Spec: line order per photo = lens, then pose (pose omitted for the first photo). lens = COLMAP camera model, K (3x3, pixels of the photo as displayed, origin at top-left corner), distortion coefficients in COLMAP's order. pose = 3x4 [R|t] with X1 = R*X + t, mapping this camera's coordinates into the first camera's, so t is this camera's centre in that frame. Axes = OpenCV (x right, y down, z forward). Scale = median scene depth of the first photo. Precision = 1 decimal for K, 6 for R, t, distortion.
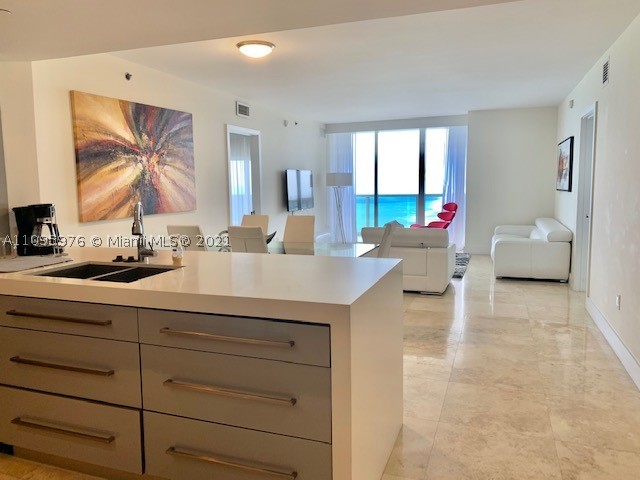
lens RADIAL K [[495.6, 0, 320.0], [0, 495.6, 240.0], [0, 0, 1]] dist [0.000936, -0.001672]
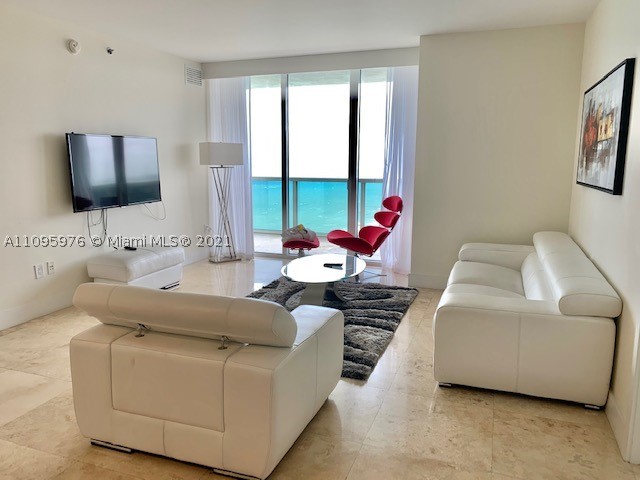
lens RADIAL K [[500.6, 0, 320.0], [0, 500.6, 240.0], [0, 0, 1]] dist [-0.005712, 0.001950]
pose [[0.999861, 0.016469, 0.002757, 0.174831], [-0.016593, 0.998411, 0.053847, -0.053822], [-0.001866, -0.053885, 0.998545, 0.399918]]
